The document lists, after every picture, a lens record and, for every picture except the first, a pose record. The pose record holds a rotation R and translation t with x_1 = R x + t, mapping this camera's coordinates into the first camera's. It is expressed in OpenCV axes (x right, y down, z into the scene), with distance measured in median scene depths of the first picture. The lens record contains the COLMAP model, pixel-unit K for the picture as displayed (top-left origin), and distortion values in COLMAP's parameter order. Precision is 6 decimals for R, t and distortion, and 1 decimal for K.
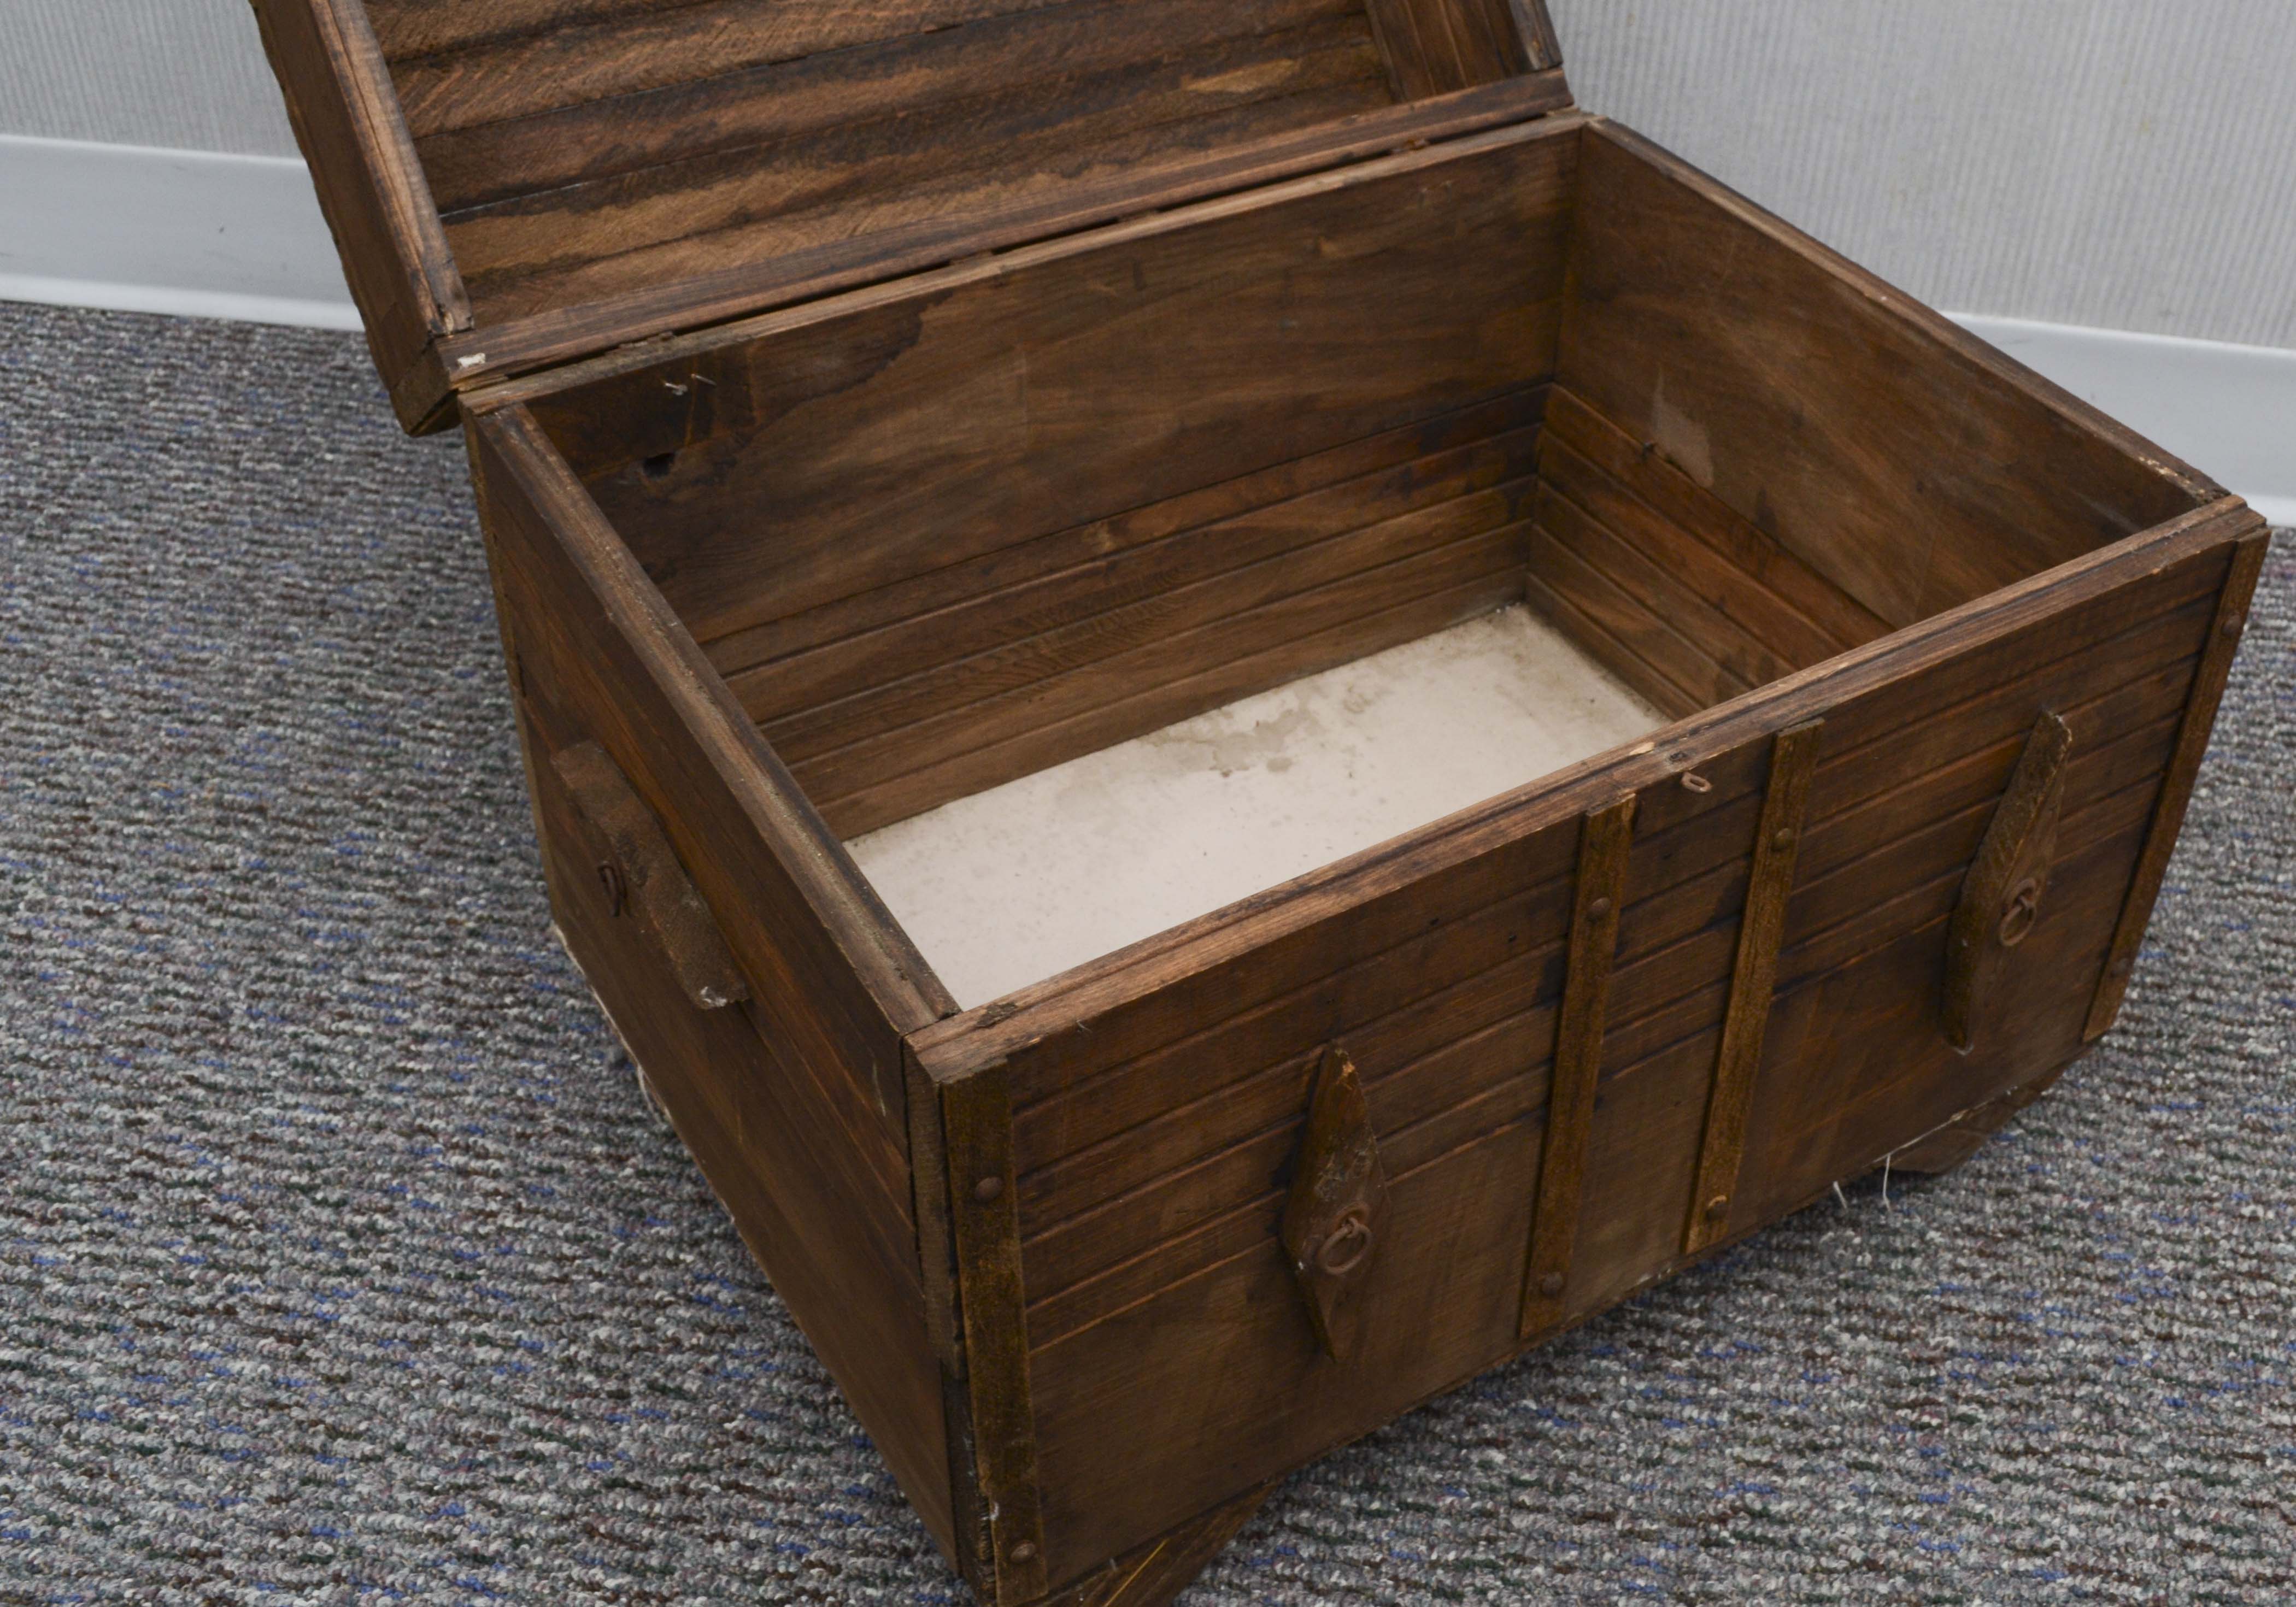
lens RADIAL K [[2578.7, 0, 1347.8], [0, 2578.7, 841.0], [0, 0, 1]] dist [-0.066929, 0.000000]
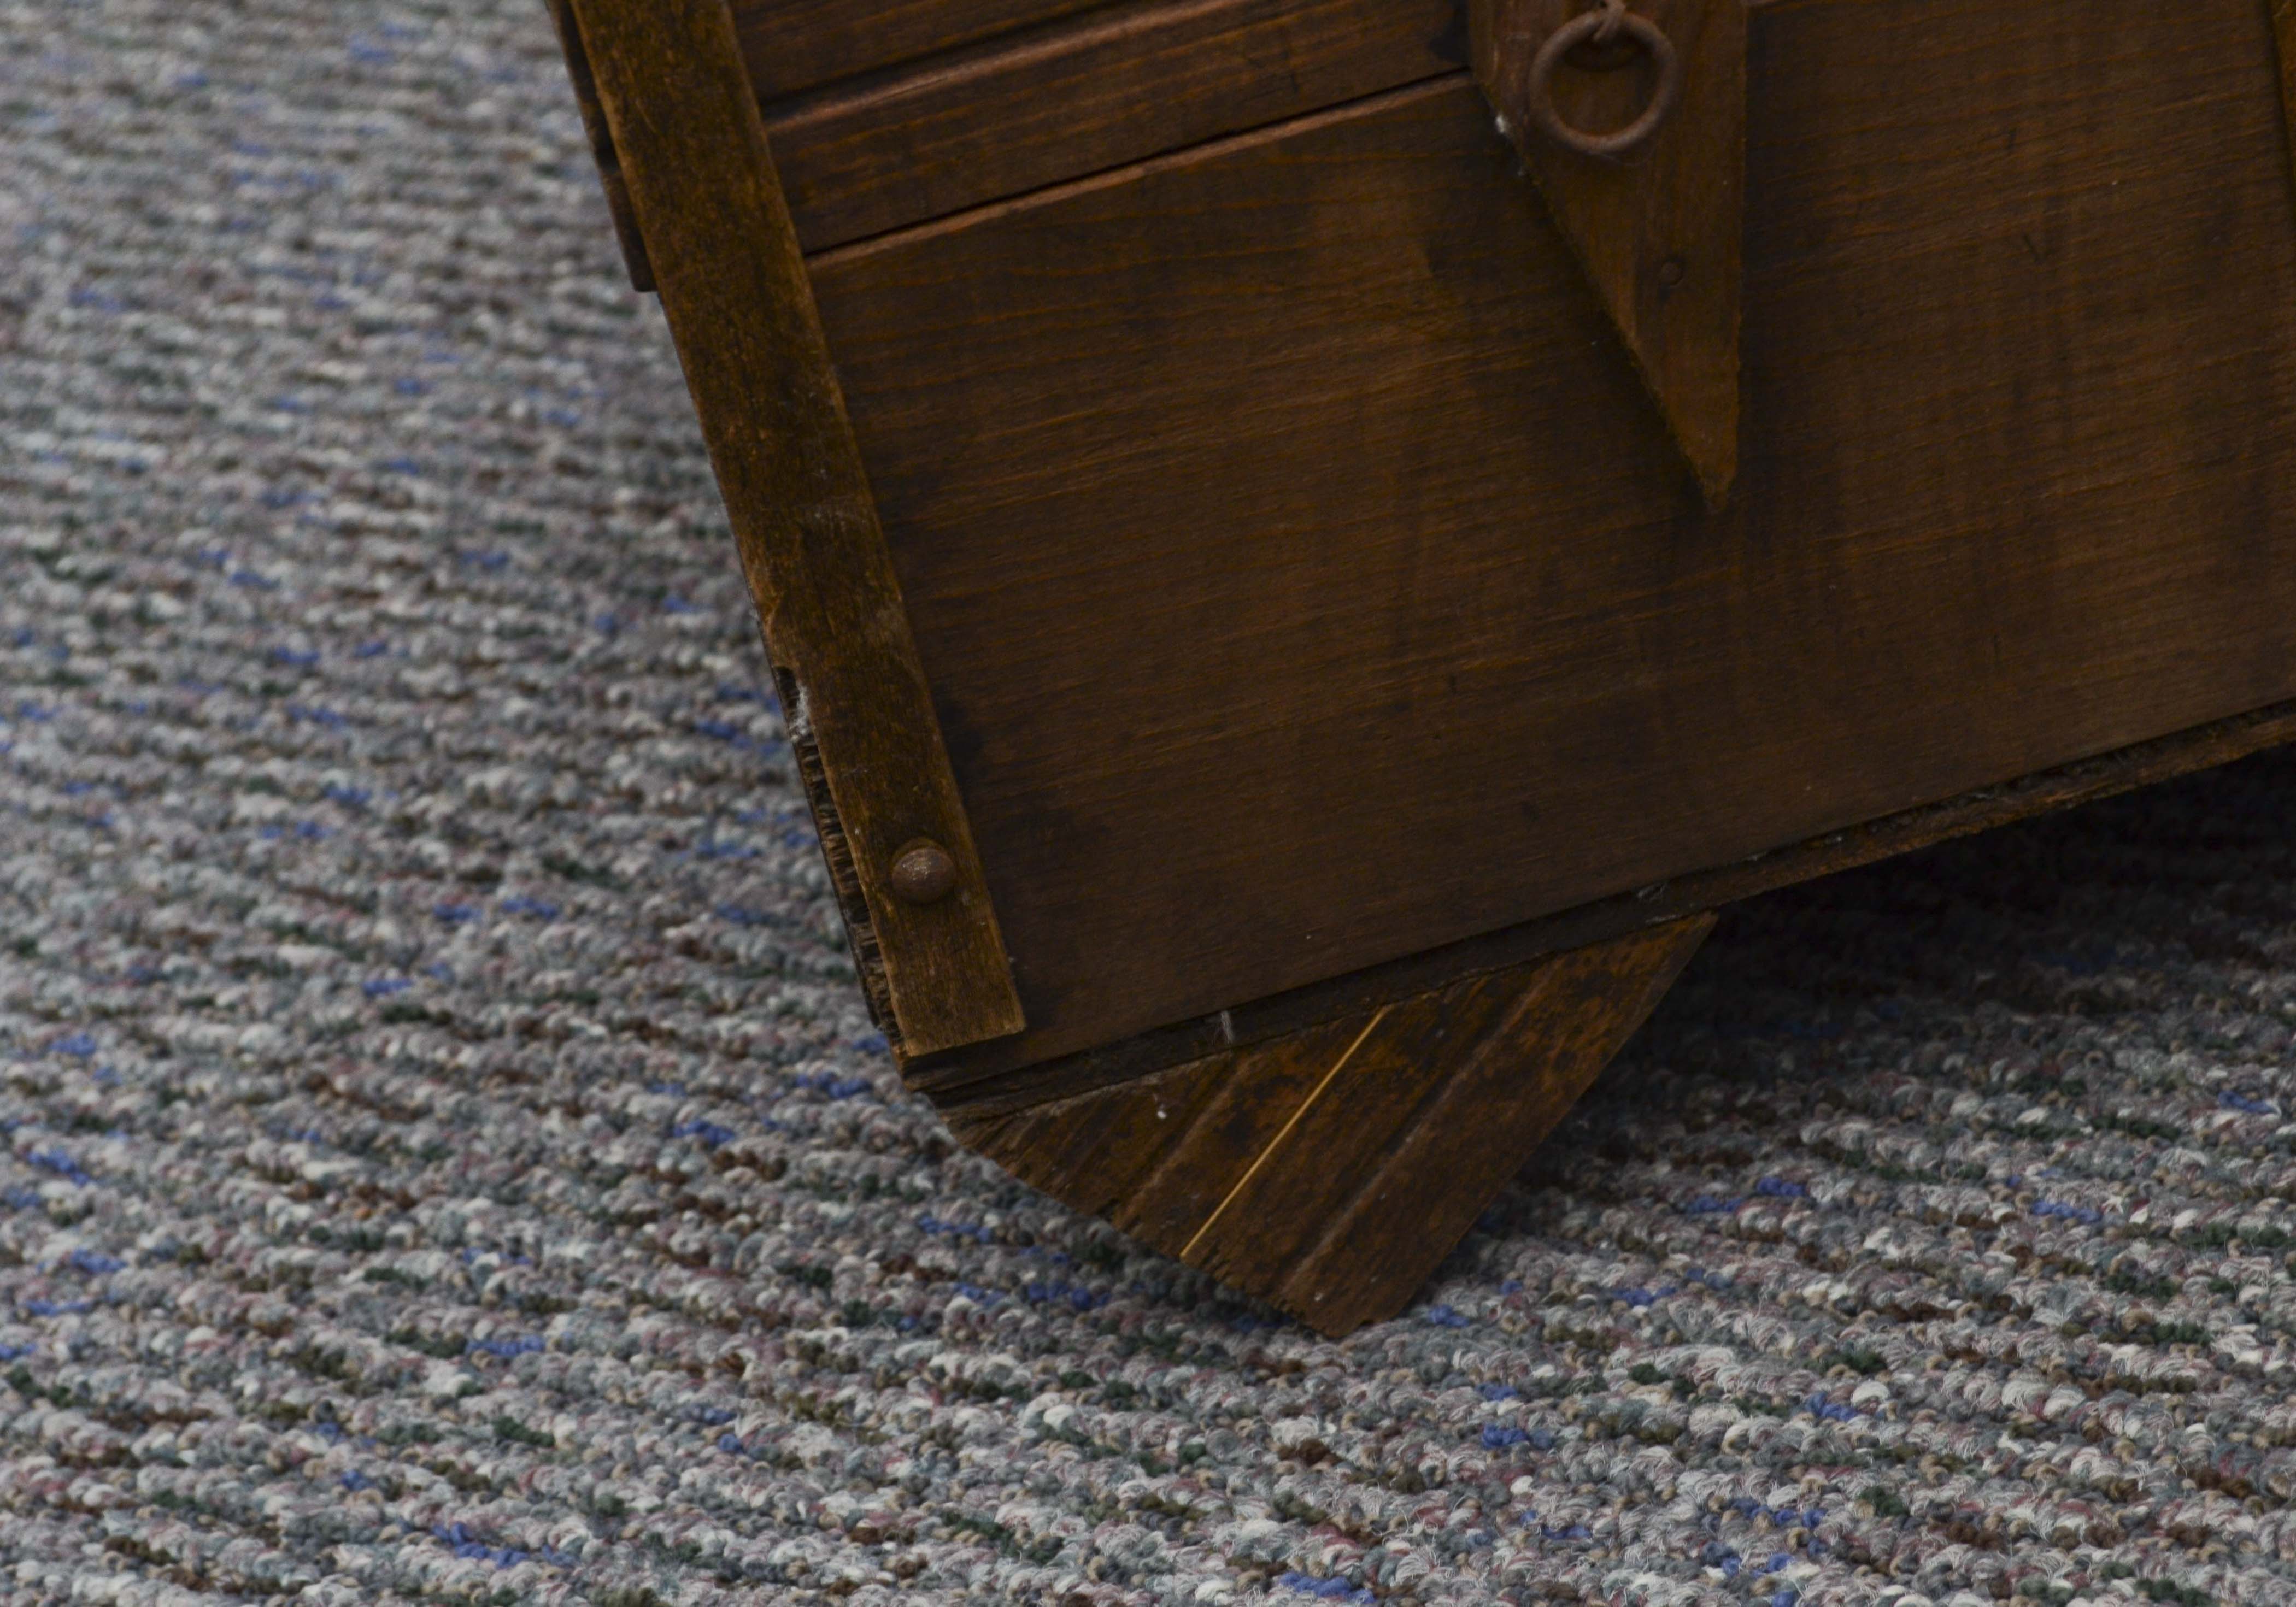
lens RADIAL K [[6000.2, 0, 1201.1], [0, 6000.2, 791.0], [0, 0, 1]] dist [0.045605, 0.000000]
pose [[0.902074, 0.007866, -0.431510, 0.260827], [-0.051337, 0.994691, -0.089188, 0.263370], [0.428518, 0.102606, 0.897688, 0.092630]]
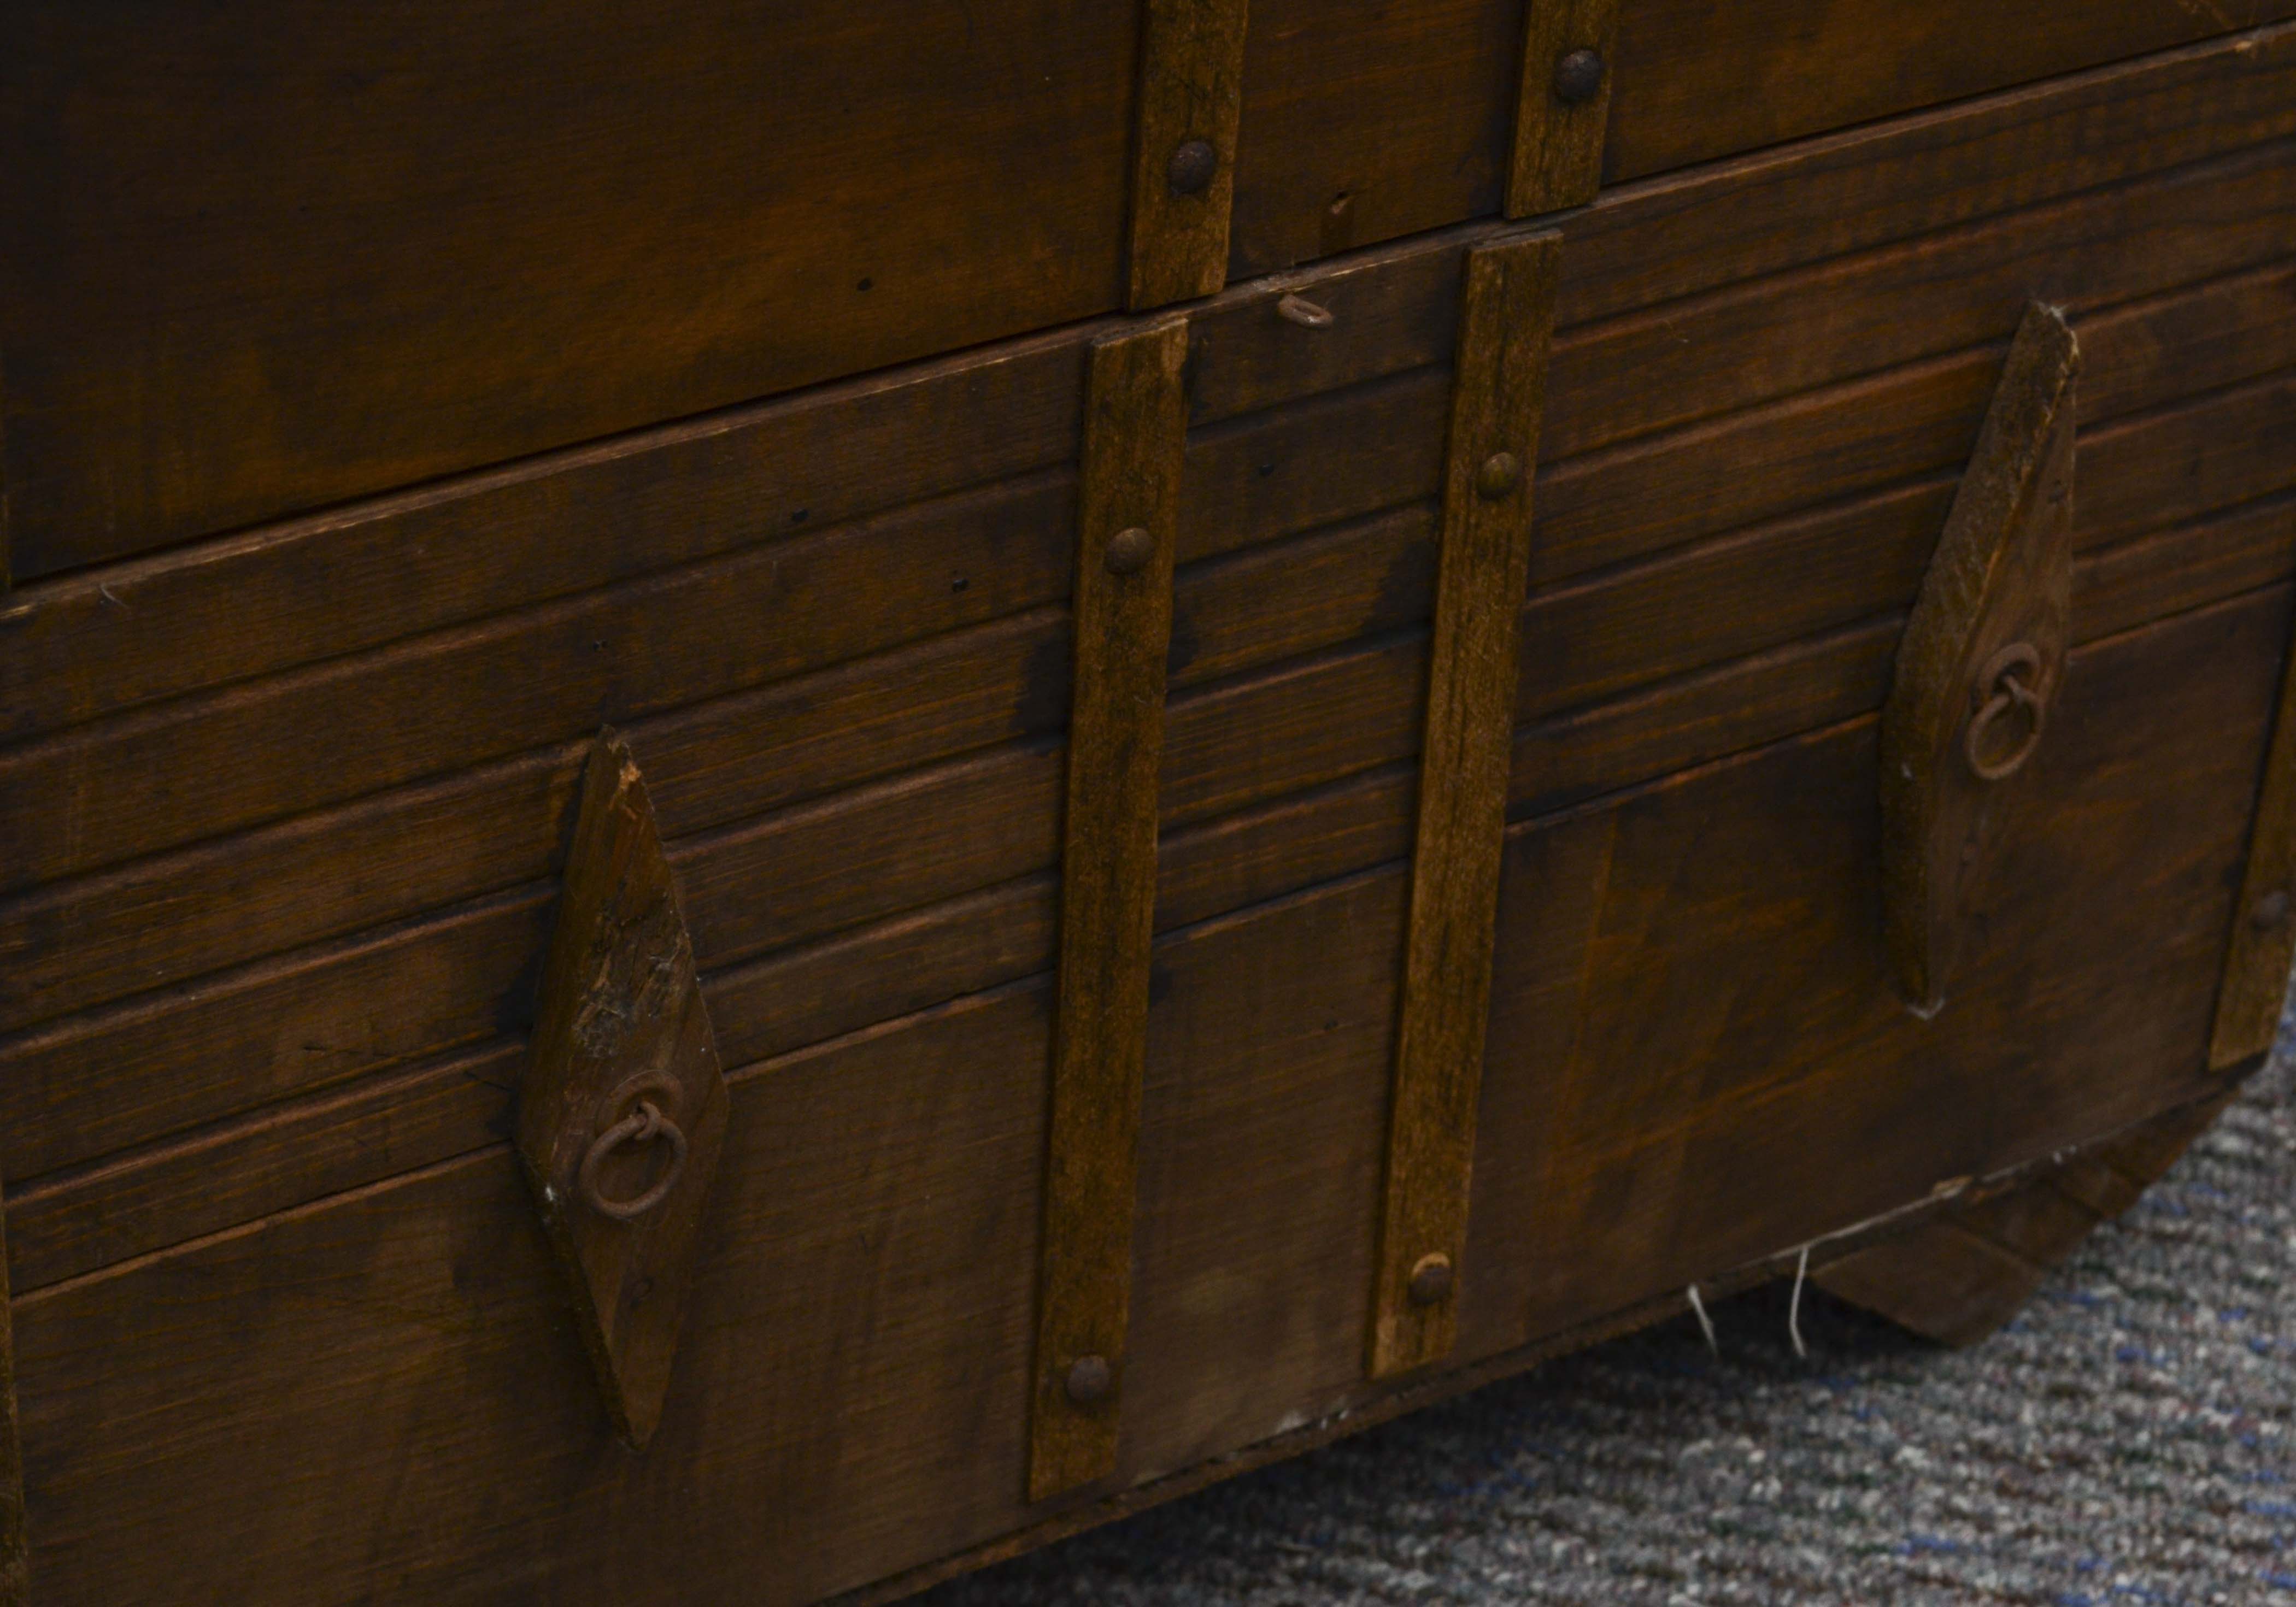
lens RADIAL K [[6000.2, 0, 1388.2], [0, 6000.2, 814.3], [0, 0, 1]] dist [0.045605, 0.000000]
pose [[0.998870, 0.036984, 0.029851, 0.085080], [-0.033630, 0.993800, -0.105974, 0.155757], [-0.033585, 0.104850, 0.993921, -0.181479]]
